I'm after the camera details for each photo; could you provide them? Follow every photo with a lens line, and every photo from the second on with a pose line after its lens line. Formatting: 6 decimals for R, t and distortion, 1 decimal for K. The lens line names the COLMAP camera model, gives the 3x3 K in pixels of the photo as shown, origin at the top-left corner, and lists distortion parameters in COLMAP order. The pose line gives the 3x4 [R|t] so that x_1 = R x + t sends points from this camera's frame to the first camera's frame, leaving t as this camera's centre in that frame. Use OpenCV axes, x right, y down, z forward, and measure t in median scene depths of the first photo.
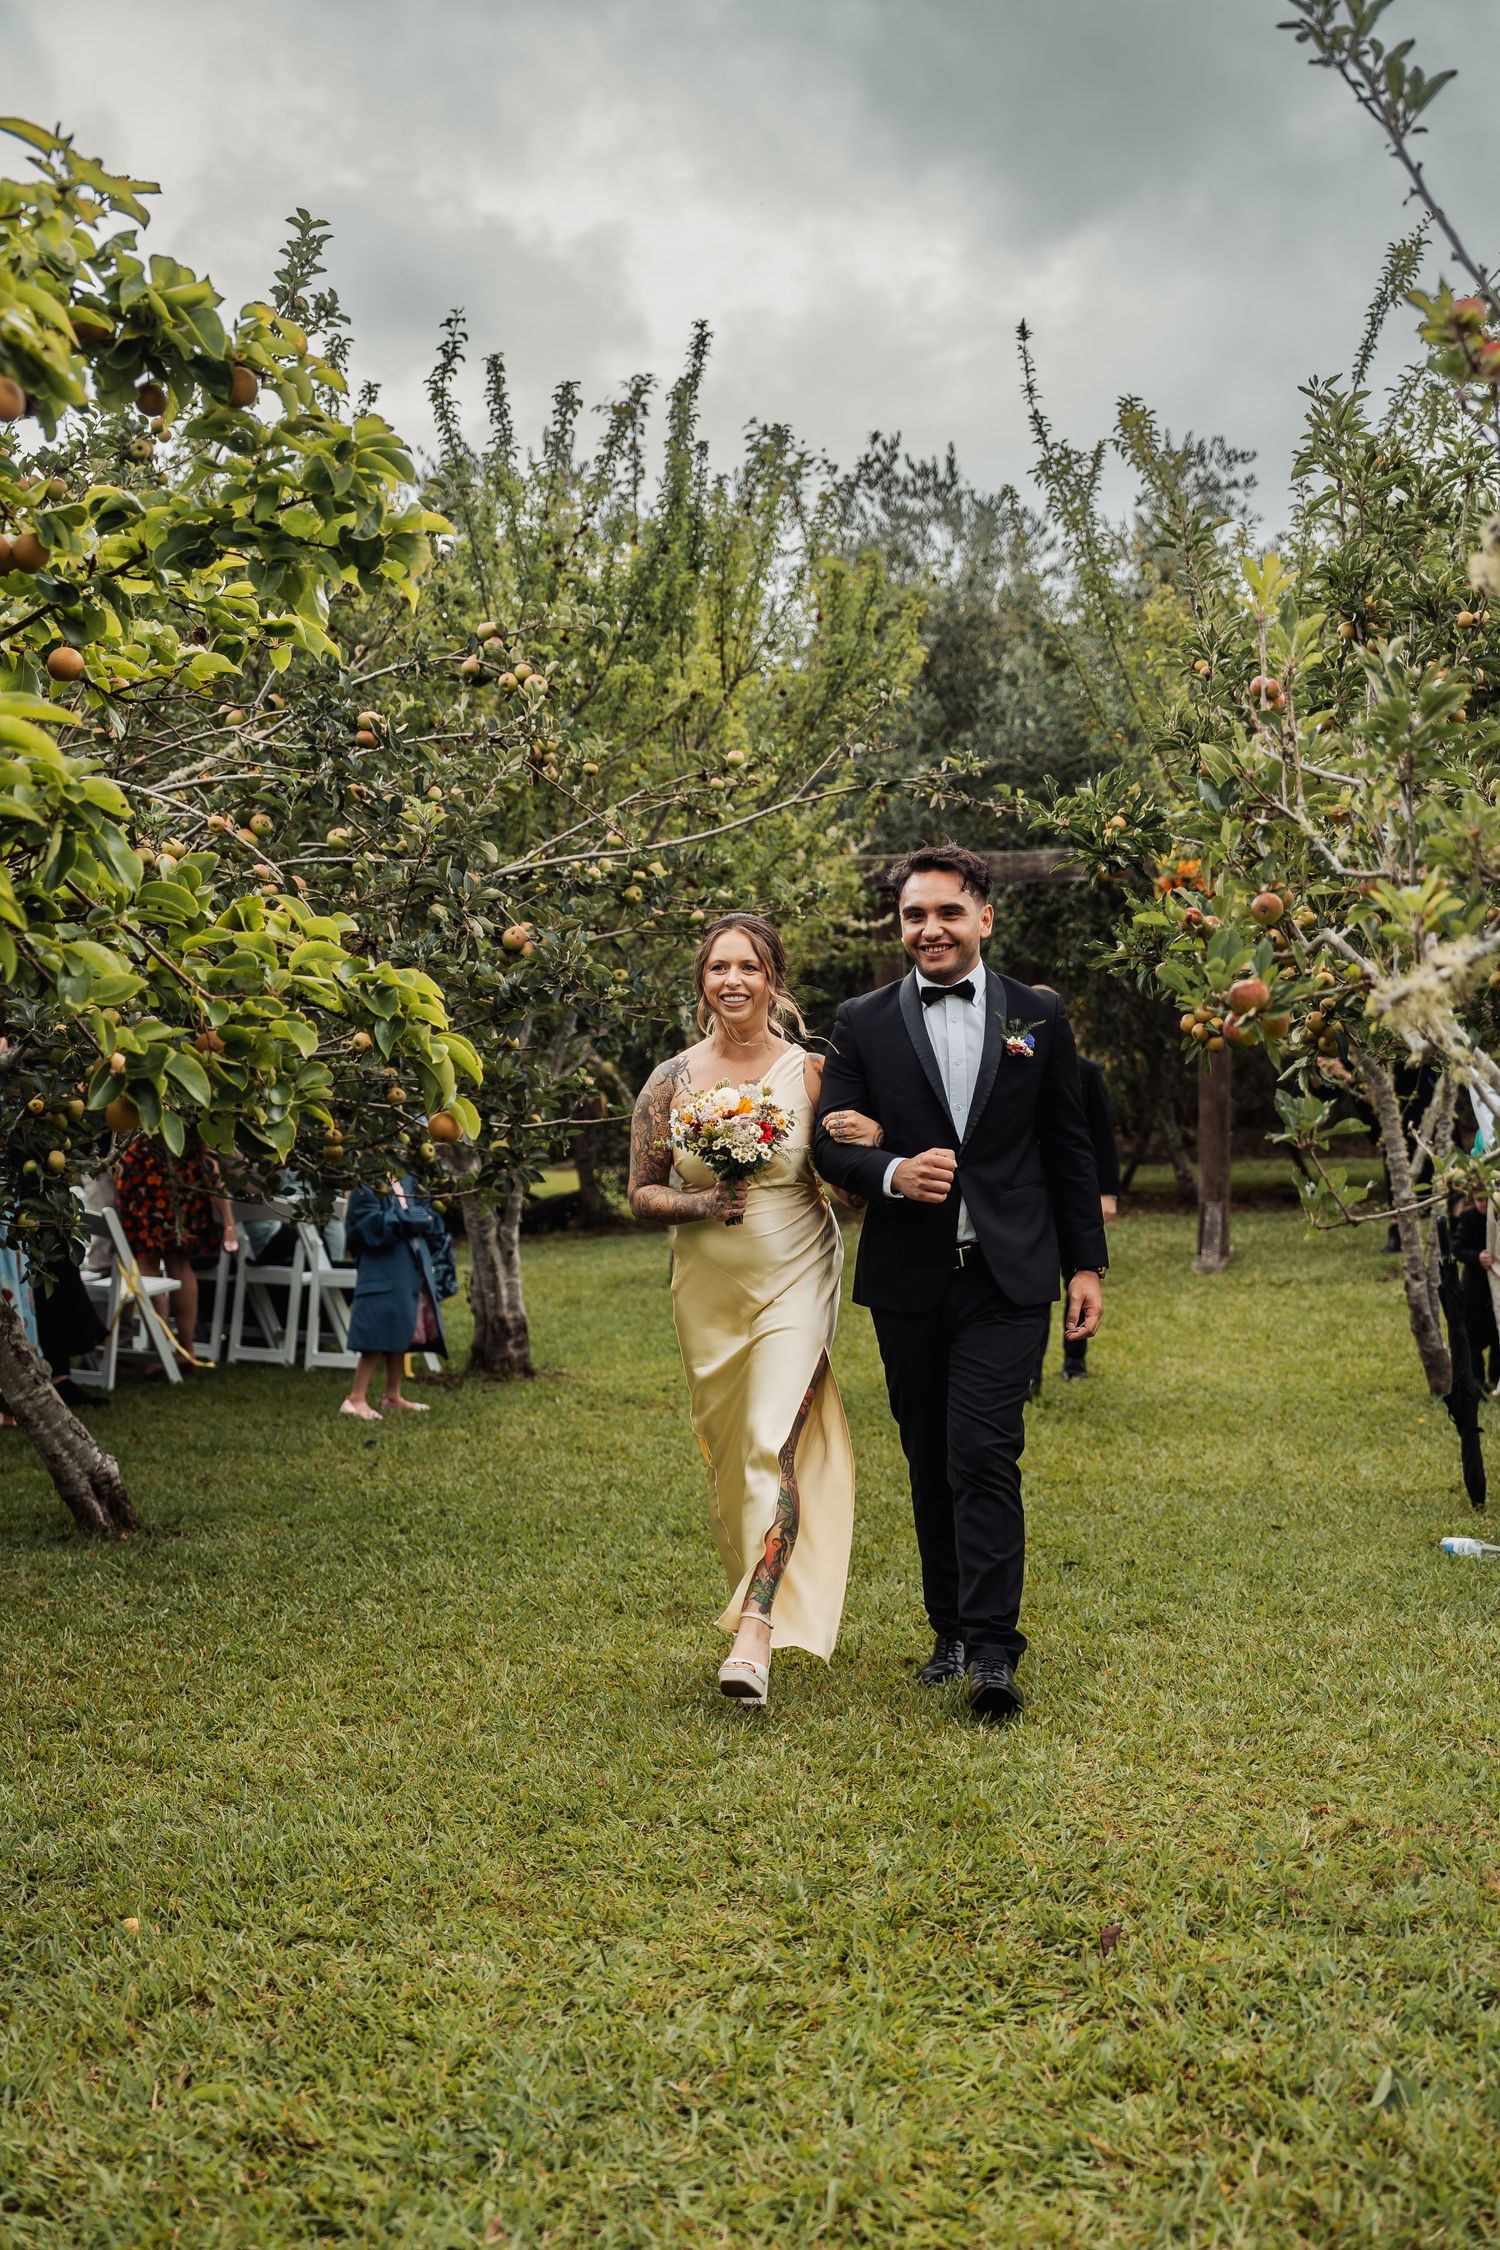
lens RADIAL K [[3110.7, 0, 695.0], [0, 3110.7, 1169.3], [0, 0, 1]] dist [0.174909, 0.000000]
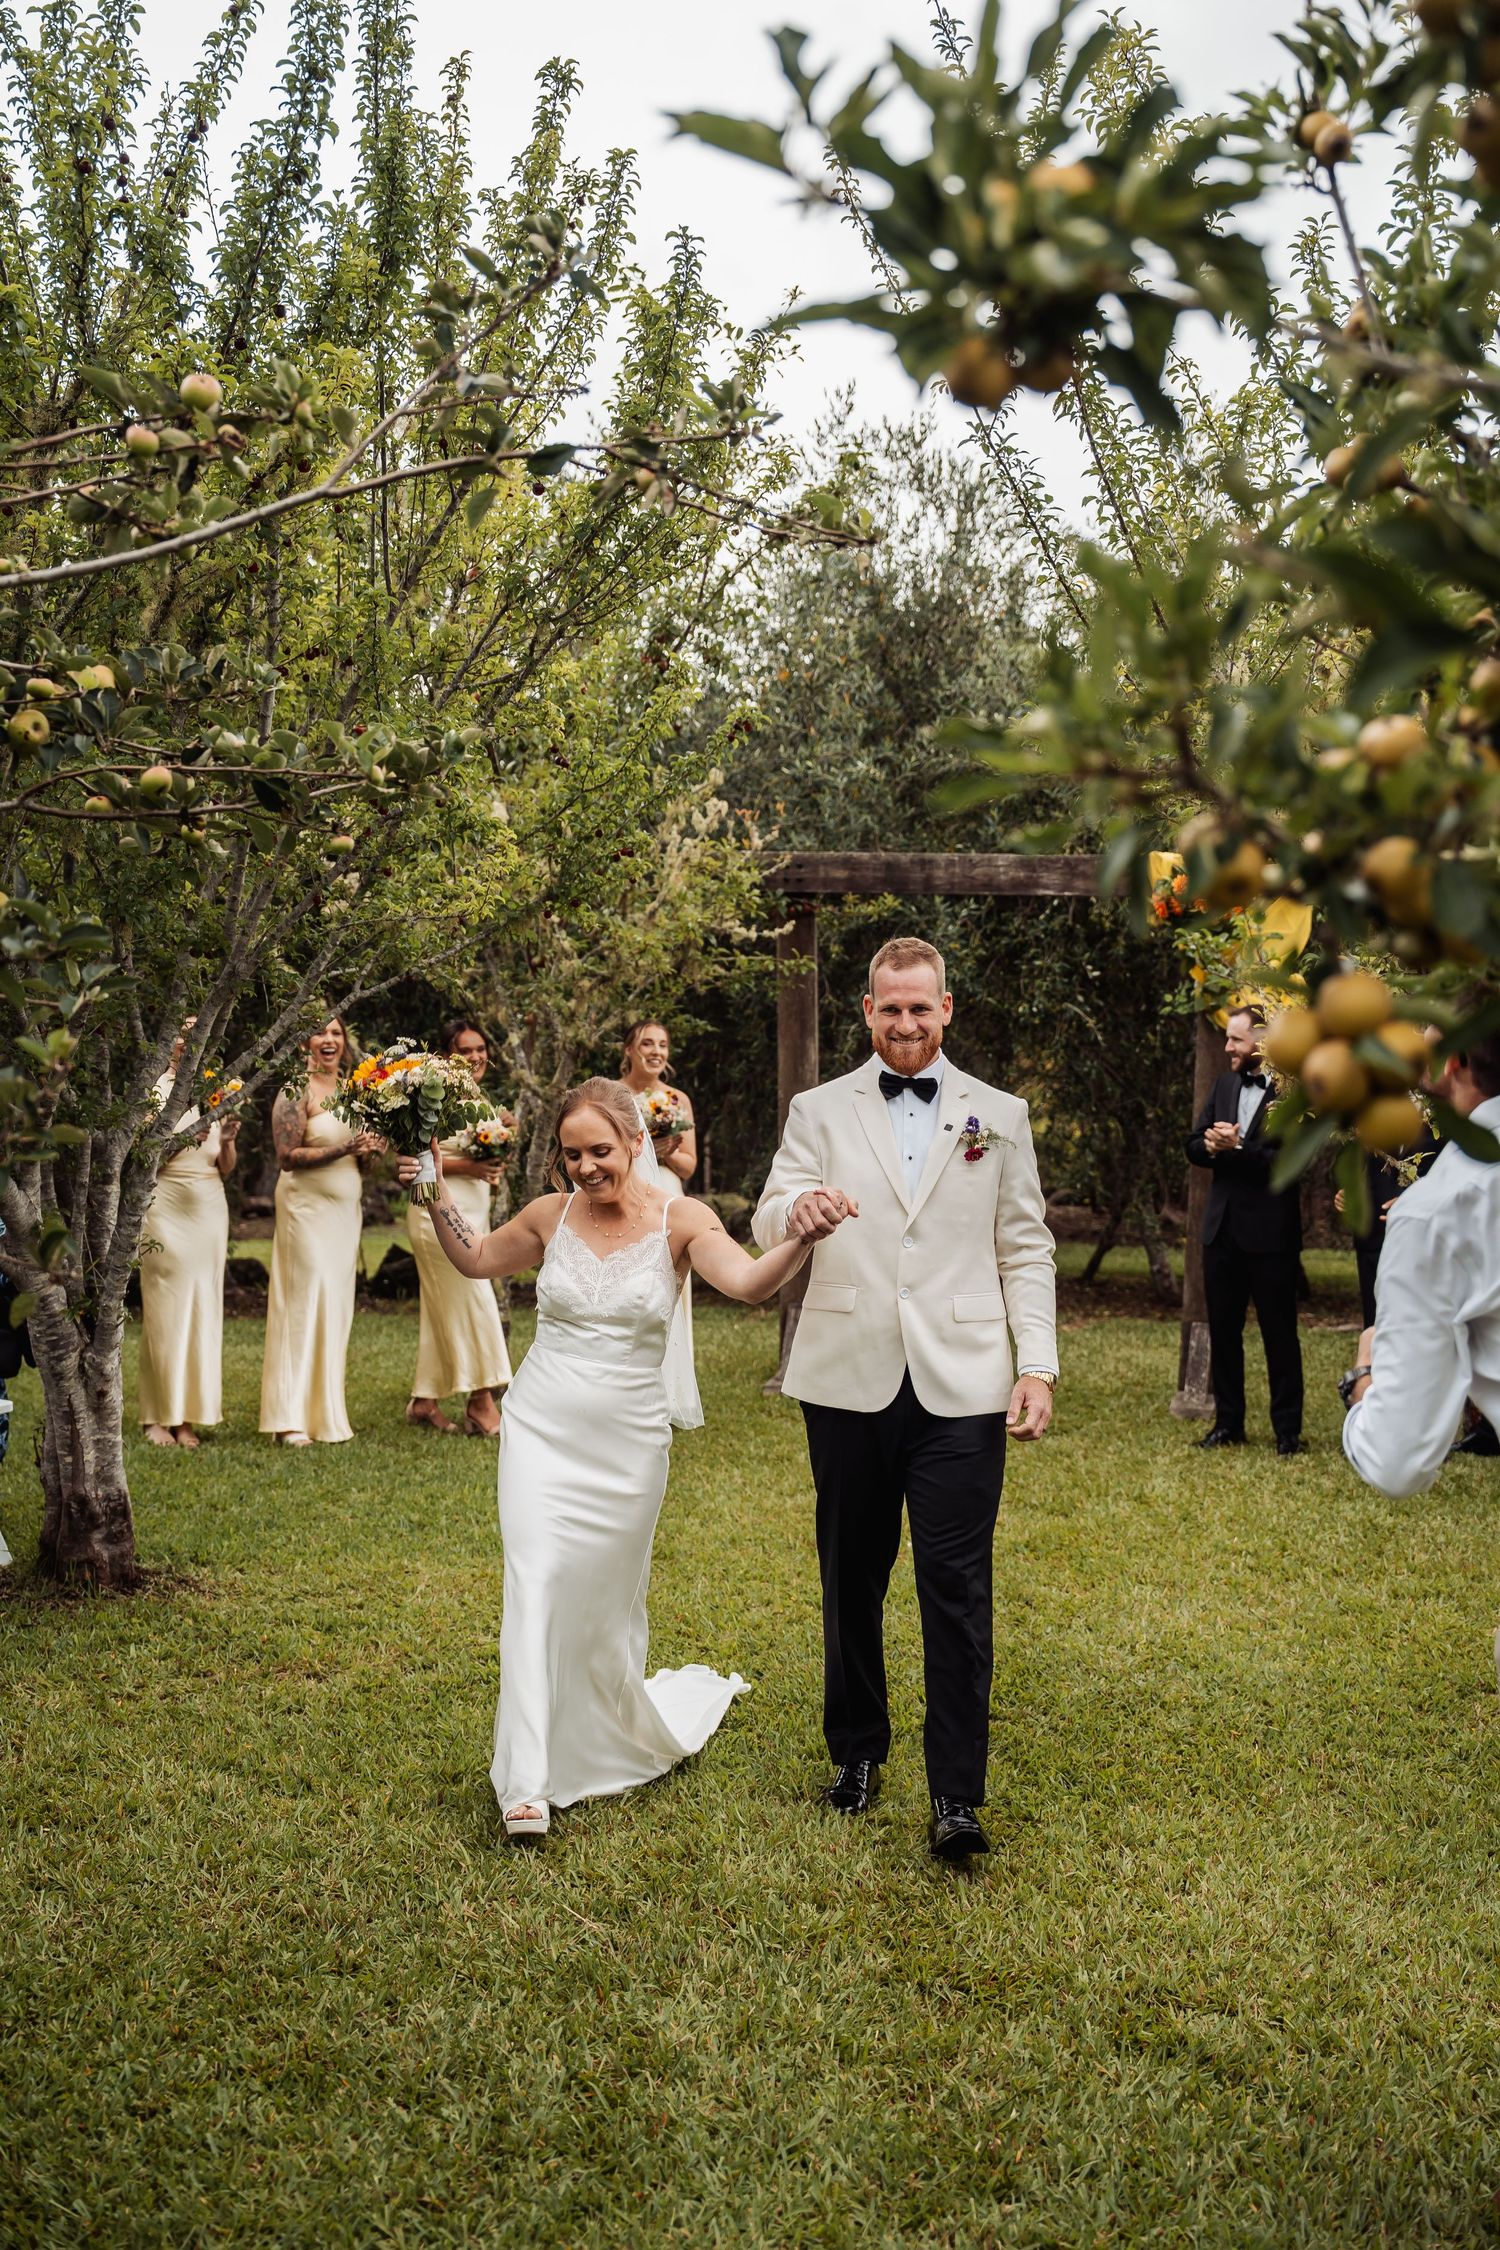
lens RADIAL K [[2617.8, 0, 739.6], [0, 2617.8, 1136.2], [0, 0, 1]] dist [0.093160, 0.000000]
pose [[0.998739, 0.050209, 0.000633, 0.097988], [-0.050182, 0.998475, -0.023015, -0.028375], [-0.001787, 0.022954, 0.999735, 0.693720]]
